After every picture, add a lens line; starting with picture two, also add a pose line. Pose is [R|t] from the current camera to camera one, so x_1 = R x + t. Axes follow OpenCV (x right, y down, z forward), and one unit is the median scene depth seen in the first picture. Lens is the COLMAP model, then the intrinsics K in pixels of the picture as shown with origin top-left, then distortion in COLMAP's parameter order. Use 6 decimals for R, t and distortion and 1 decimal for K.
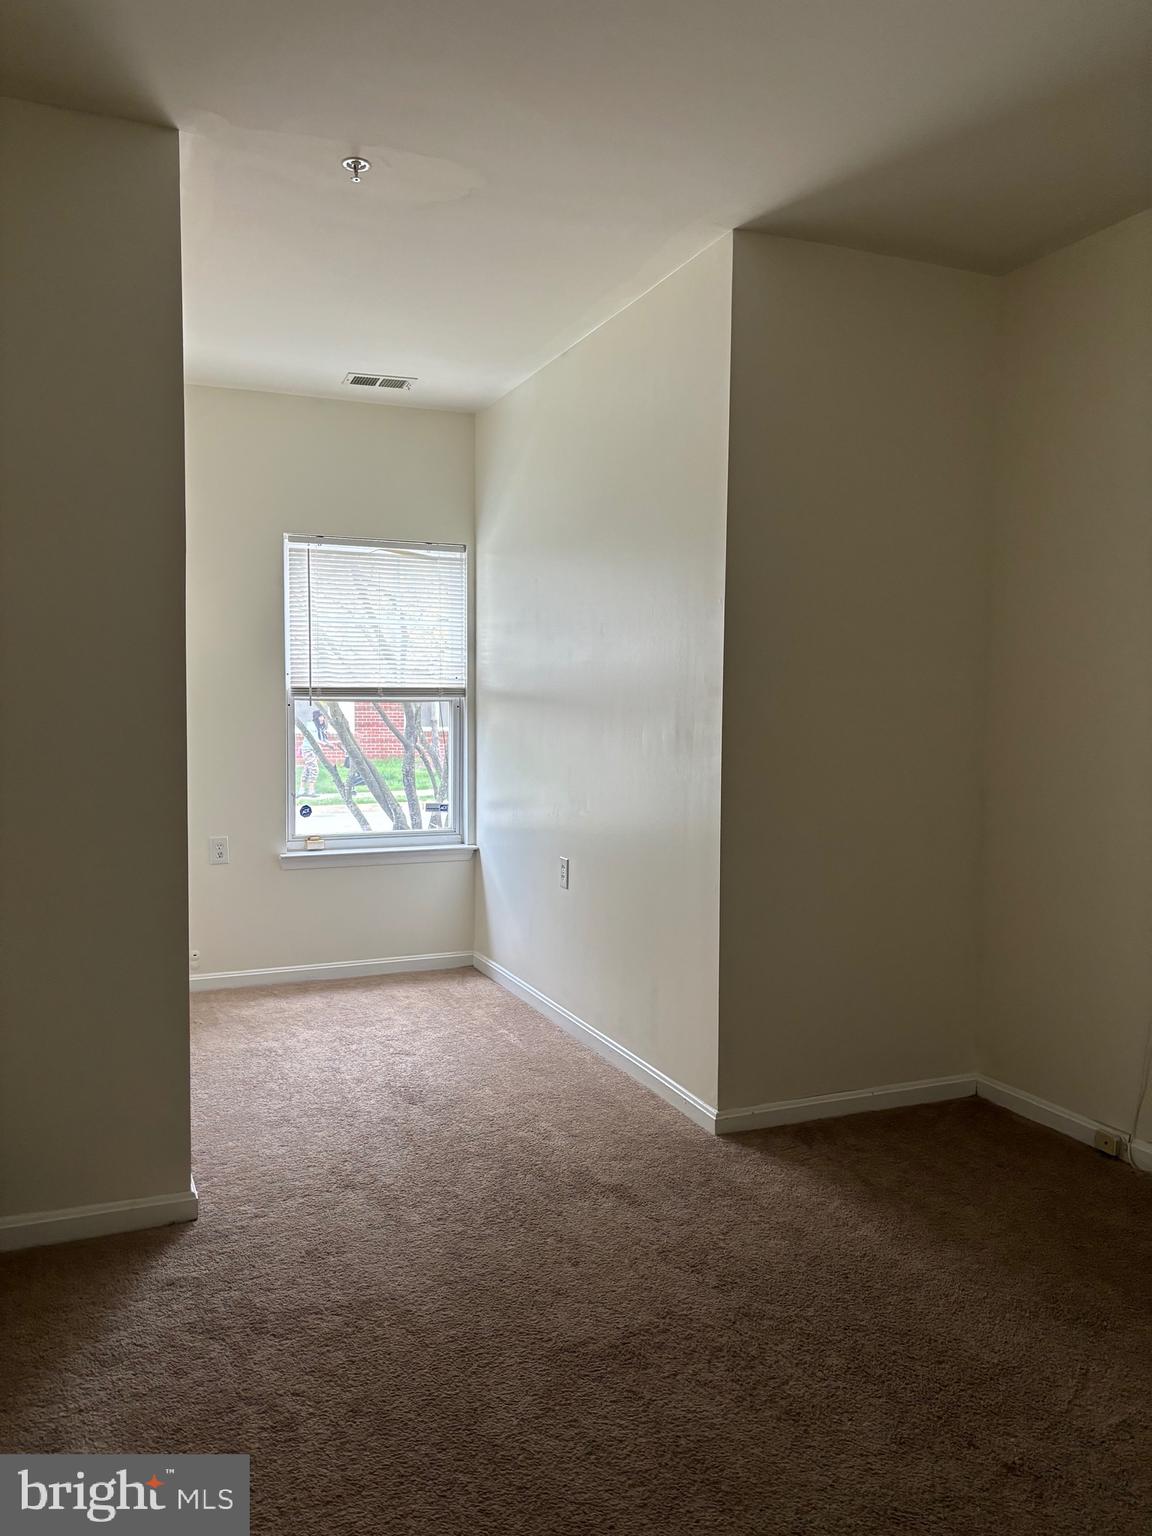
lens RADIAL K [[1157.8, 0, 575.3], [0, 1157.8, 769.2], [0, 0, 1]] dist [0.004251, -0.024077]
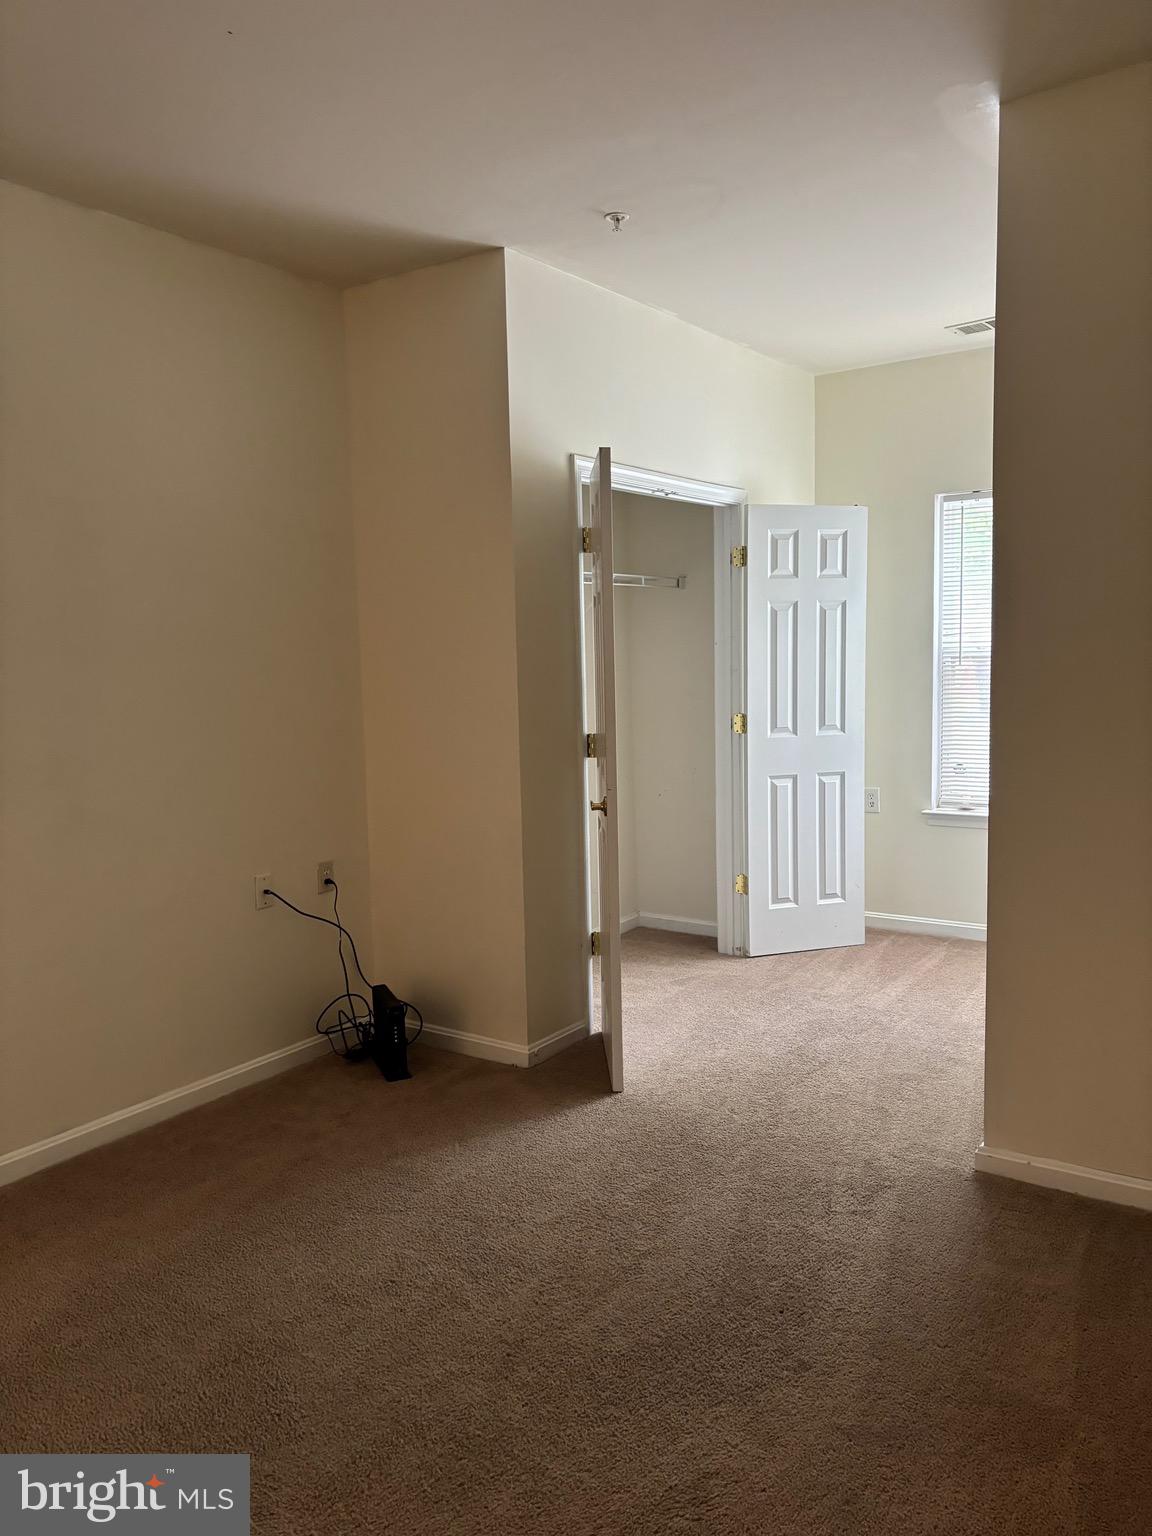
lens RADIAL K [[1157.8, 0, 575.7], [0, 1157.8, 766.7], [0, 0, 1]] dist [0.004251, -0.024077]
pose [[0.538518, 0.069609, -0.839734, 0.442049], [-0.032941, 0.997559, 0.061567, -0.018025], [0.841970, -0.005494, 0.539496, 0.185724]]
